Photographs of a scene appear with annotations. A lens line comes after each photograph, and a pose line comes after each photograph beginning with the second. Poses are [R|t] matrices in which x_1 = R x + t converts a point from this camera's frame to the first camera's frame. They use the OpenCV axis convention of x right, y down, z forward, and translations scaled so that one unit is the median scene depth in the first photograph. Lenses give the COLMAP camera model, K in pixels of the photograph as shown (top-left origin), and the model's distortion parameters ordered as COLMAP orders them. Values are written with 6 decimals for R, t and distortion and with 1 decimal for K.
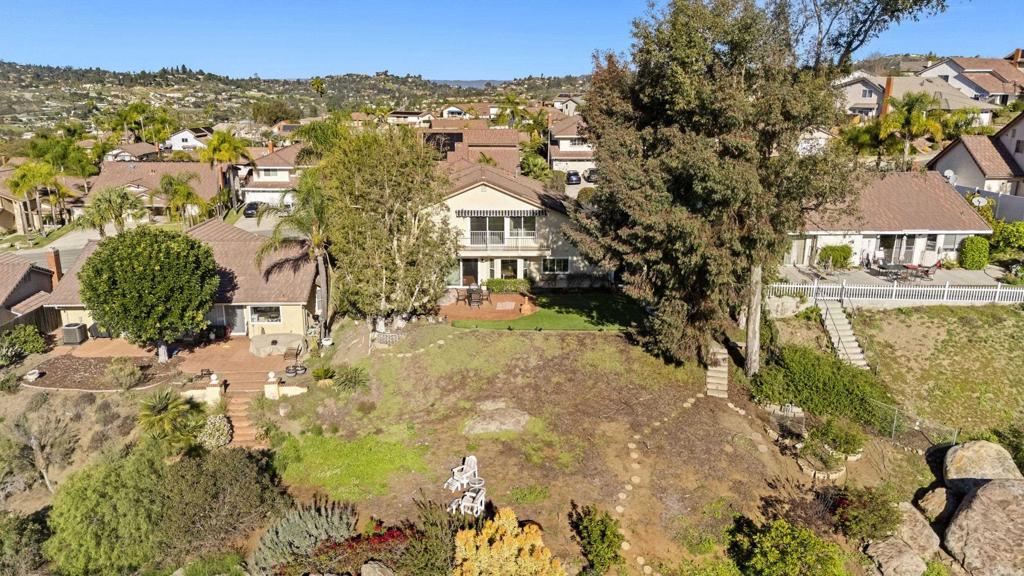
lens RADIAL K [[745.1, 0, 510.1], [0, 745.1, 291.2], [0, 0, 1]] dist [0.083975, -0.093036]
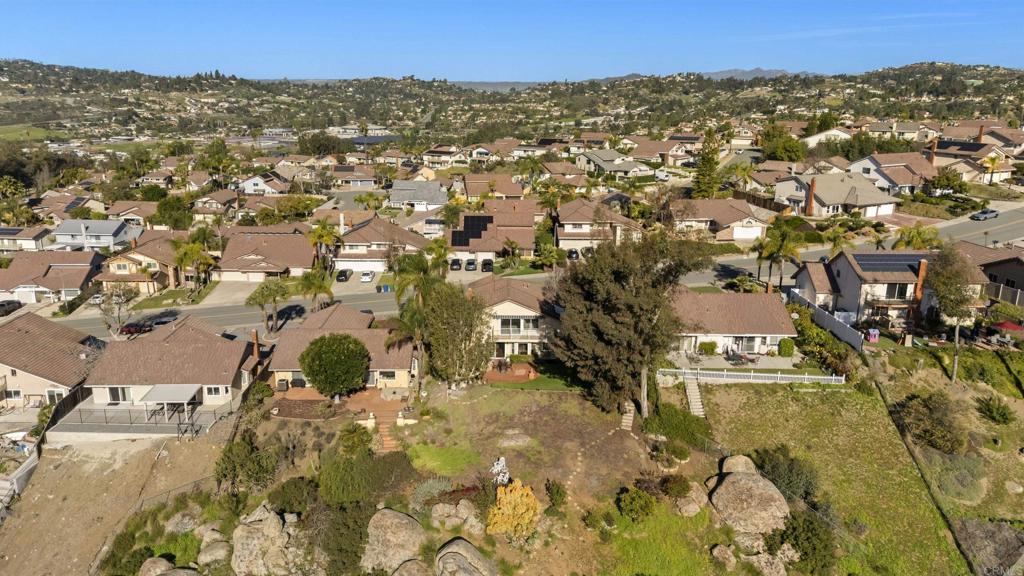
lens RADIAL K [[745.1, 0, 510.1], [0, 745.1, 291.2], [0, 0, 1]] dist [0.083975, -0.093036]
pose [[0.999492, 0.013948, -0.028645, 0.020219], [-0.013976, 0.999902, -0.000775, -0.199029], [0.028632, 0.001175, 0.999589, -0.894230]]
